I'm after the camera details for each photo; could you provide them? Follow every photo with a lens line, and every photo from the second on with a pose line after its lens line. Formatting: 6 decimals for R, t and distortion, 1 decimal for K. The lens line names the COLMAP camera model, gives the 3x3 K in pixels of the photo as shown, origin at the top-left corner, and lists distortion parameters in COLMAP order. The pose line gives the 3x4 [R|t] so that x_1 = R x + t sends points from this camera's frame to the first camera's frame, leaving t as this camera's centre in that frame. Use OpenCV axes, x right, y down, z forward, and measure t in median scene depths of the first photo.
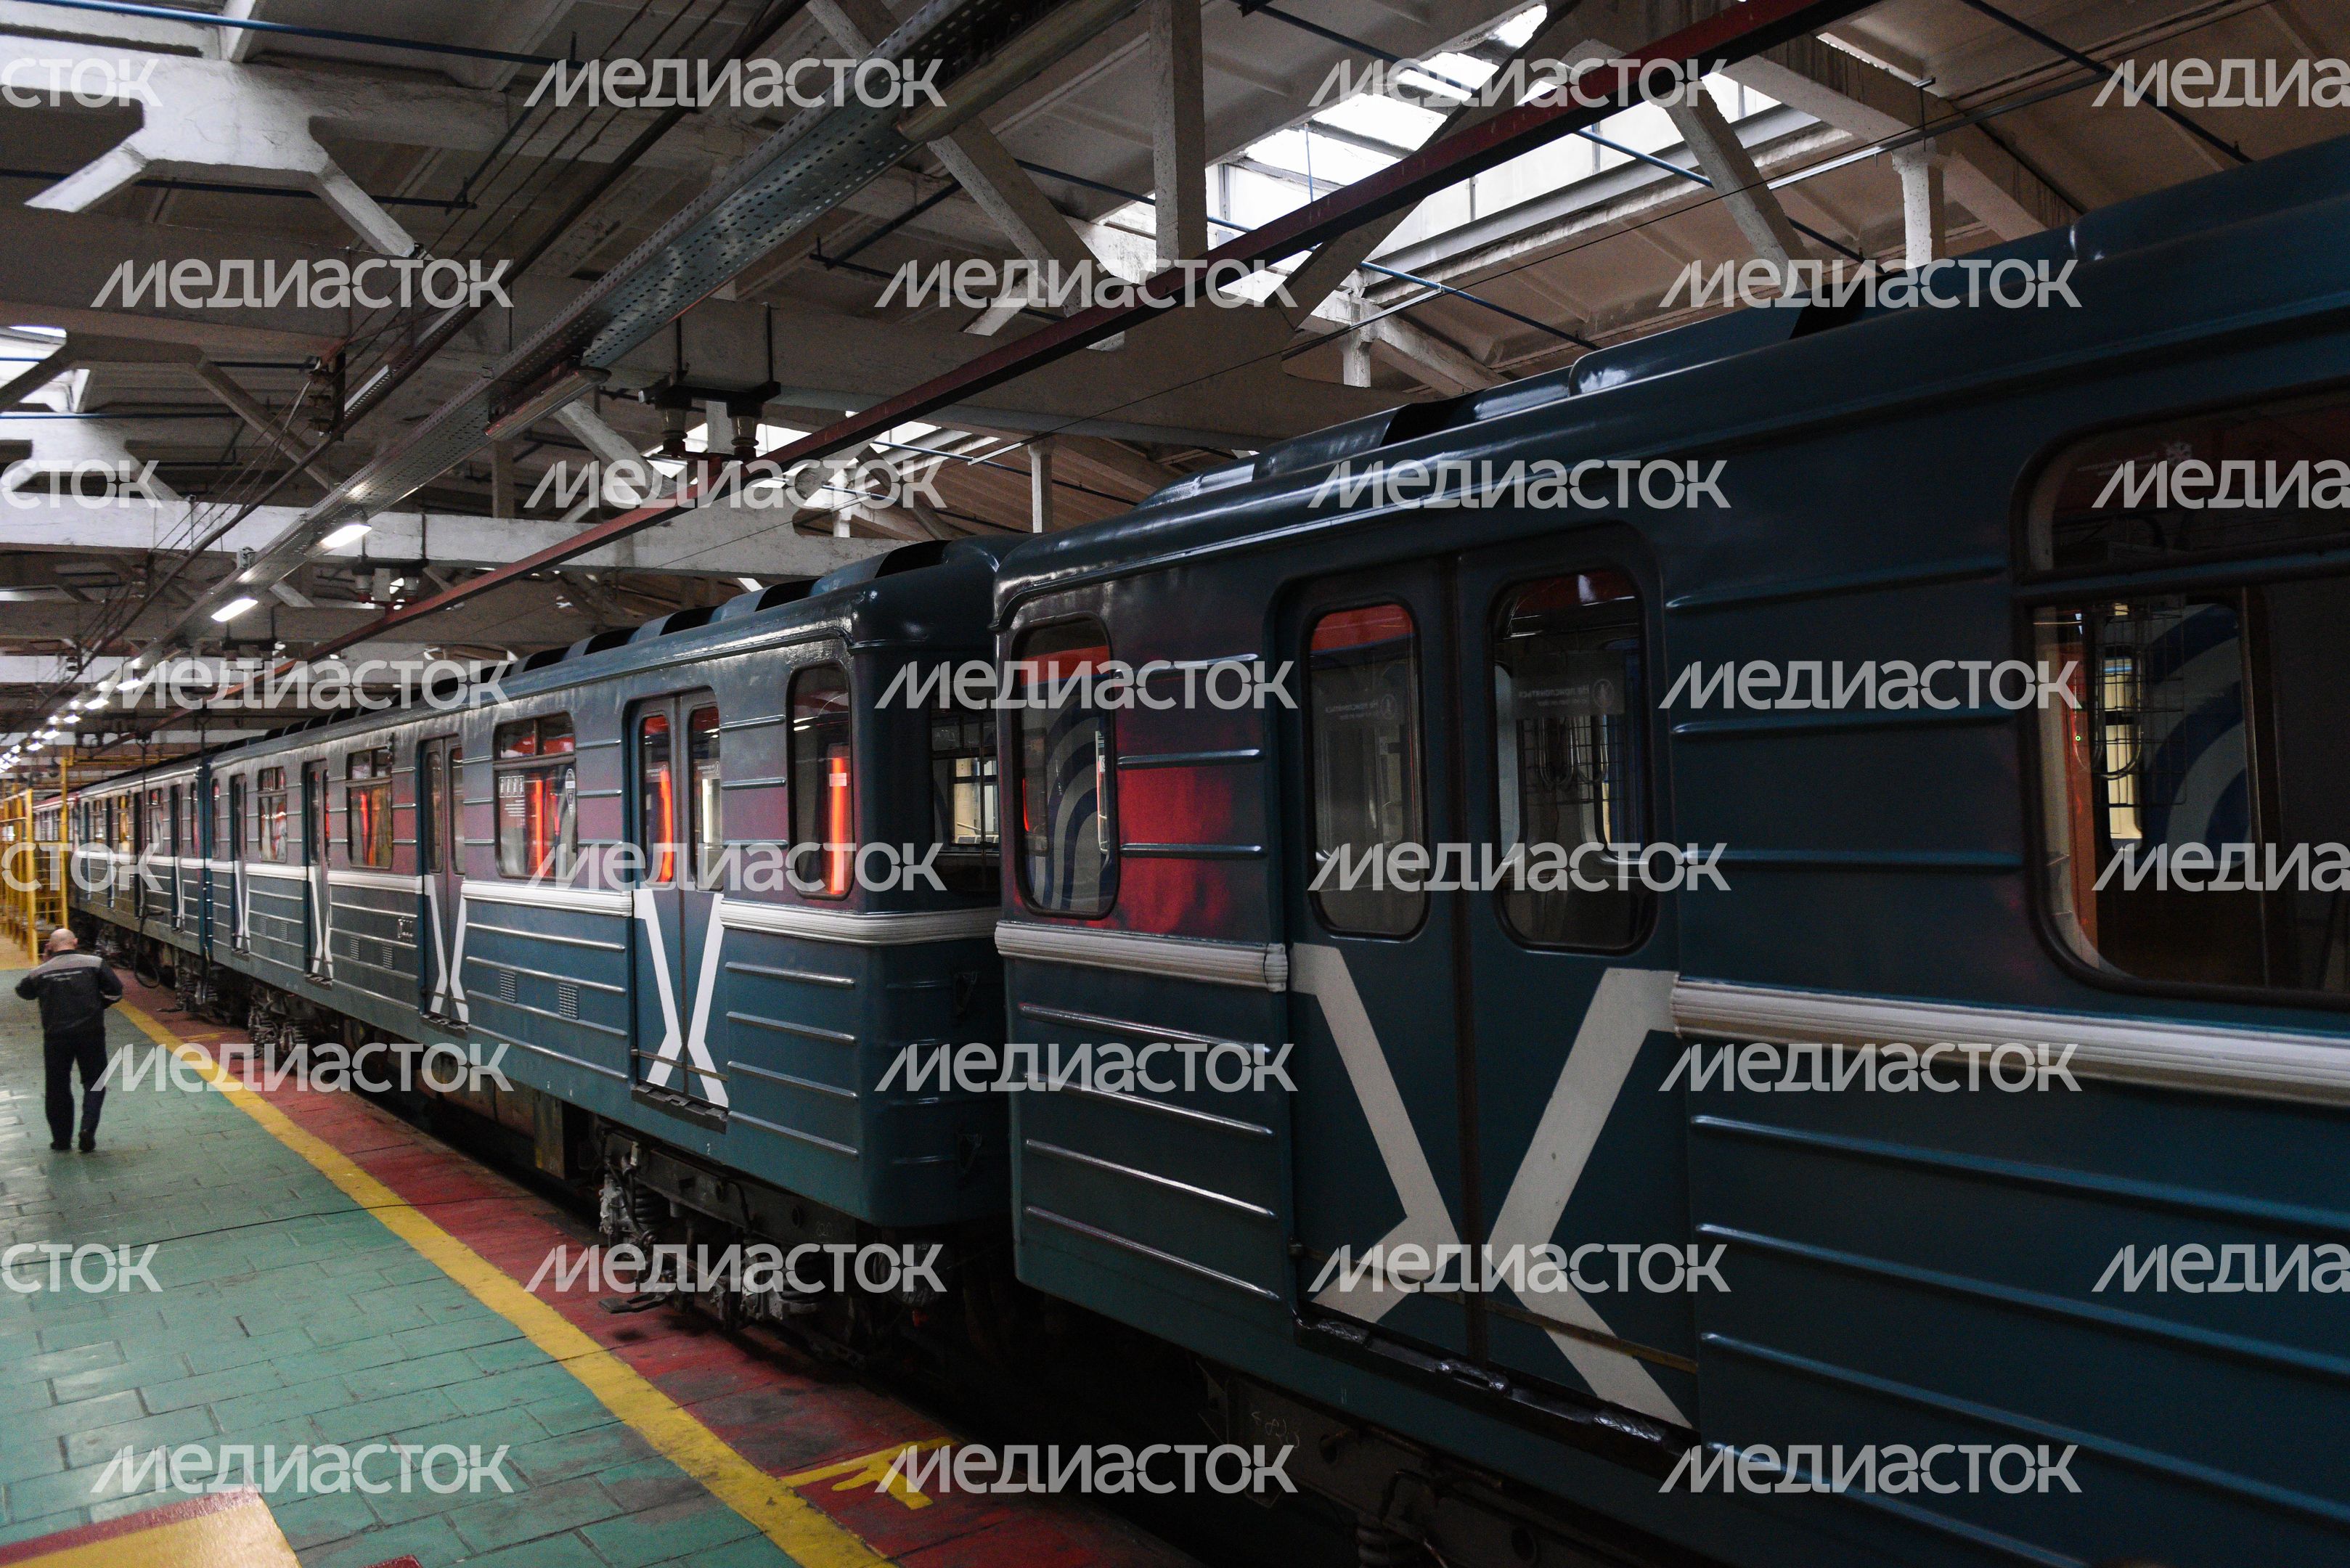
lens RADIAL K [[1575.2, 0, 1167.5], [0, 1575.2, 725.6], [0, 0, 1]] dist [0.010416, -0.010928]
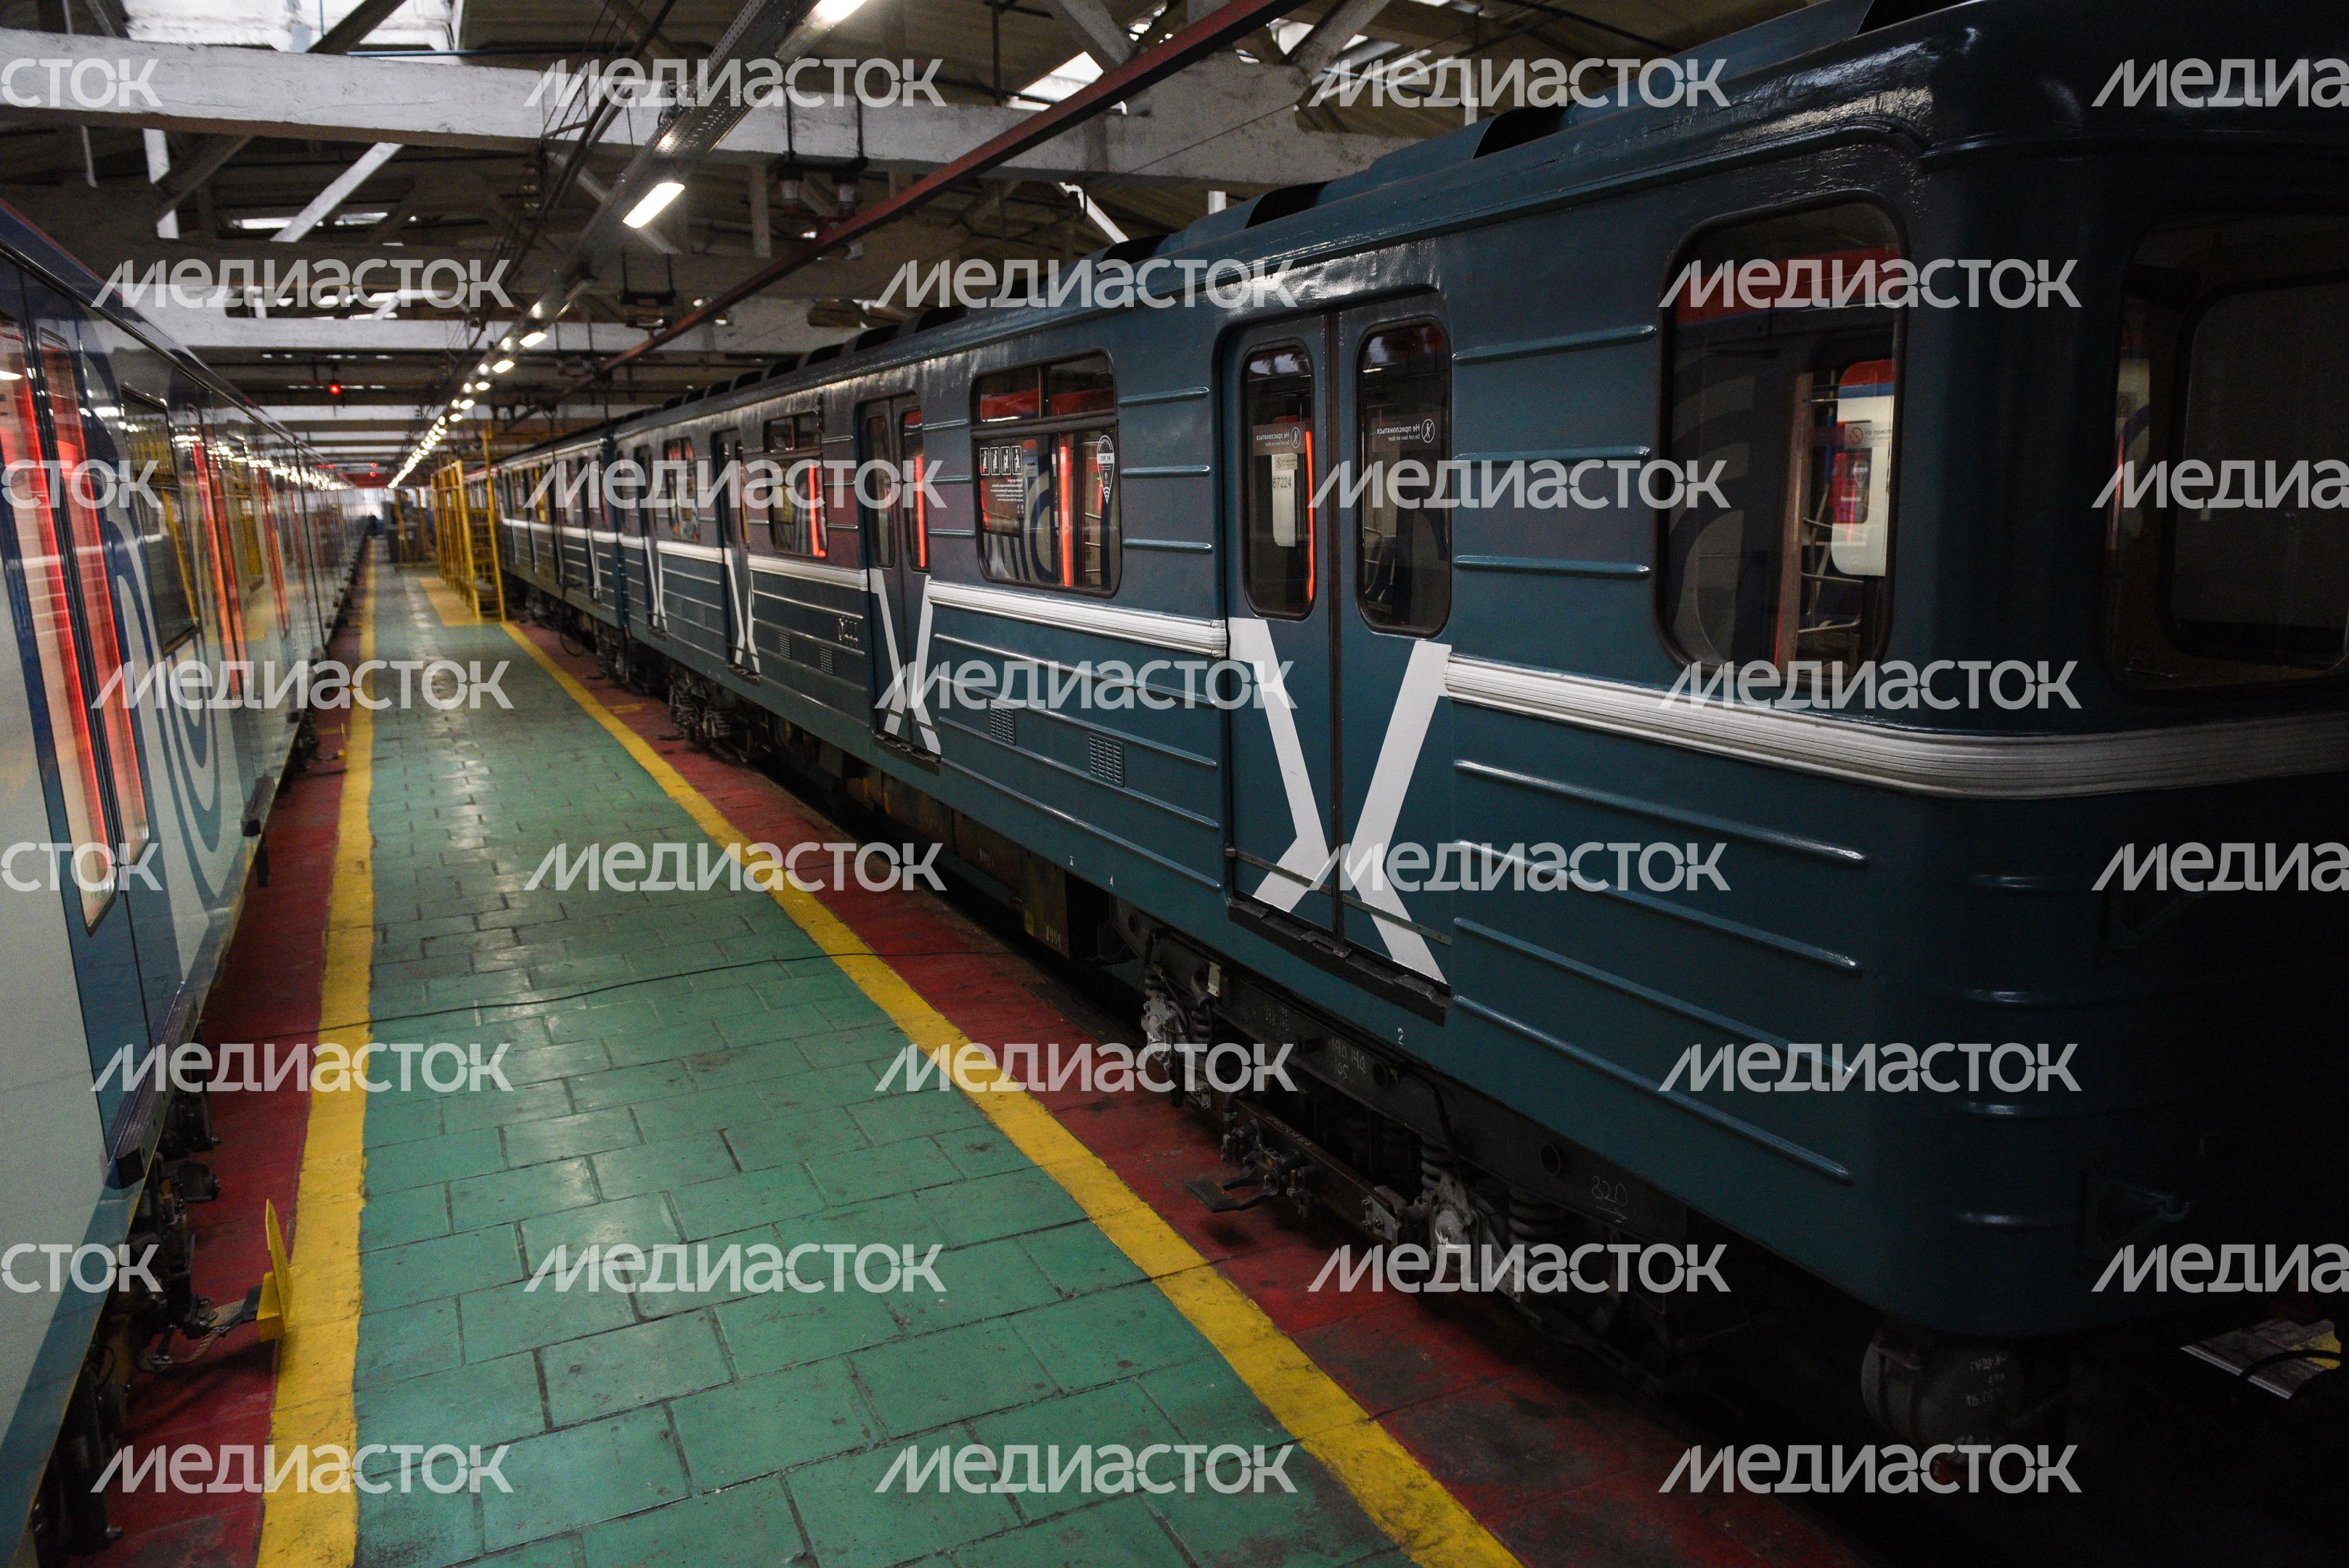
lens RADIAL K [[1574.6, 0, 1172.3], [0, 1574.6, 774.4], [0, 0, 1]] dist [0.010416, -0.010928]
pose [[0.978512, 0.053468, -0.199136, -0.102722], [-0.007041, 0.973895, 0.226891, 0.007763], [0.206069, -0.220613, 0.953344, 0.155259]]
